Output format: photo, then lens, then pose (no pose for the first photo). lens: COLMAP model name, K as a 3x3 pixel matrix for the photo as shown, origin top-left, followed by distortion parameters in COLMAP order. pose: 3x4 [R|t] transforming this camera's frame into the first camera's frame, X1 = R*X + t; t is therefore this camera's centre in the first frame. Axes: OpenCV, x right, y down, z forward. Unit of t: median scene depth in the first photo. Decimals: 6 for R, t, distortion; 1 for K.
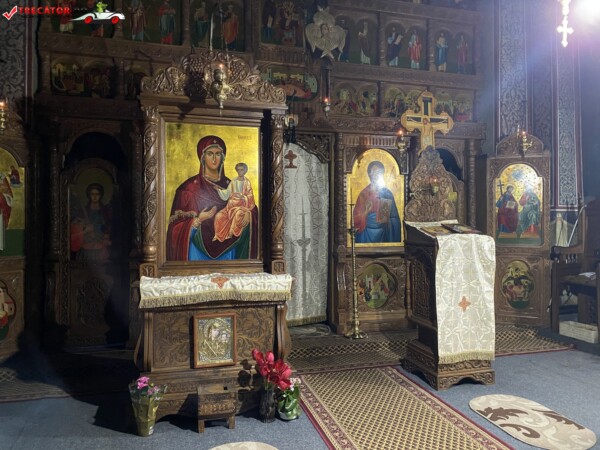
lens RADIAL K [[461.0, 0, 299.1], [0, 461.0, 220.2], [0, 0, 1]] dist [0.014575, 0.000082]
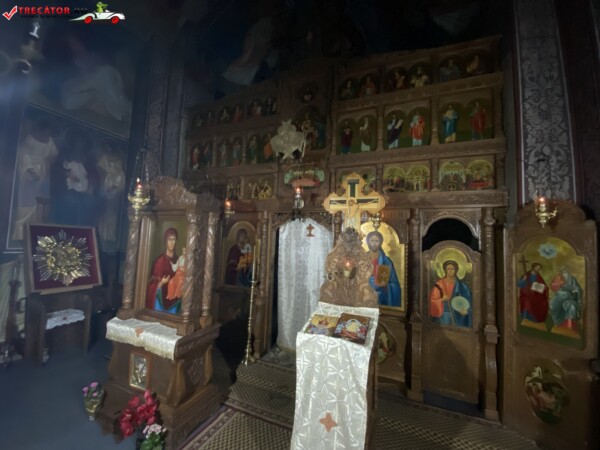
lens RADIAL K [[244.1, 0, 300.0], [0, 244.1, 225.0], [0, 0, 1]] dist [0.032561, -0.027411]
pose [[0.774037, -0.008995, -0.633077, 0.519076], [-0.036433, 0.997609, -0.058720, -0.128605], [0.632092, 0.068516, 0.771859, 0.511945]]
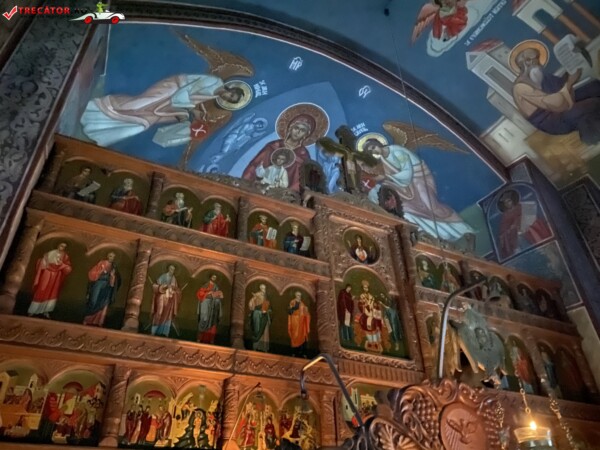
lens RADIAL K [[463.4, 0, 300.0], [0, 463.4, 225.0], [0, 0, 1]] dist [0.012240, -0.004516]
pose [[0.980760, 0.096652, 0.169613, -0.312432], [0.016939, 0.823428, -0.567169, -0.181036], [-0.194482, 0.559129, 0.805947, 0.448123]]
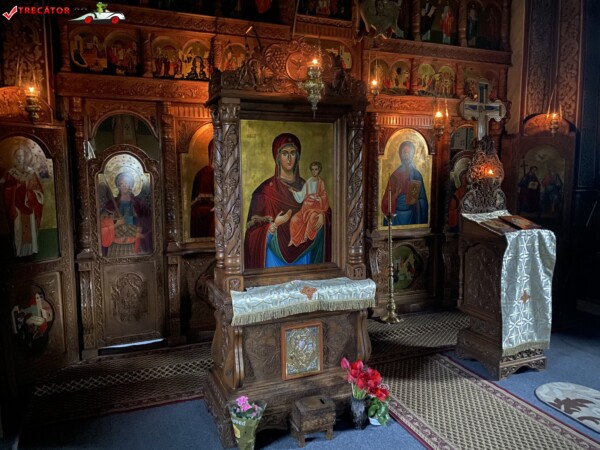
lens RADIAL K [[463.4, 0, 300.0], [0, 463.4, 225.0], [0, 0, 1]] dist [0.012240, -0.004516]
pose [[0.993386, -0.017401, 0.113499, -0.216624], [0.003914, 0.993008, 0.117984, -0.087892], [-0.114758, -0.116759, 0.986508, 0.050037]]
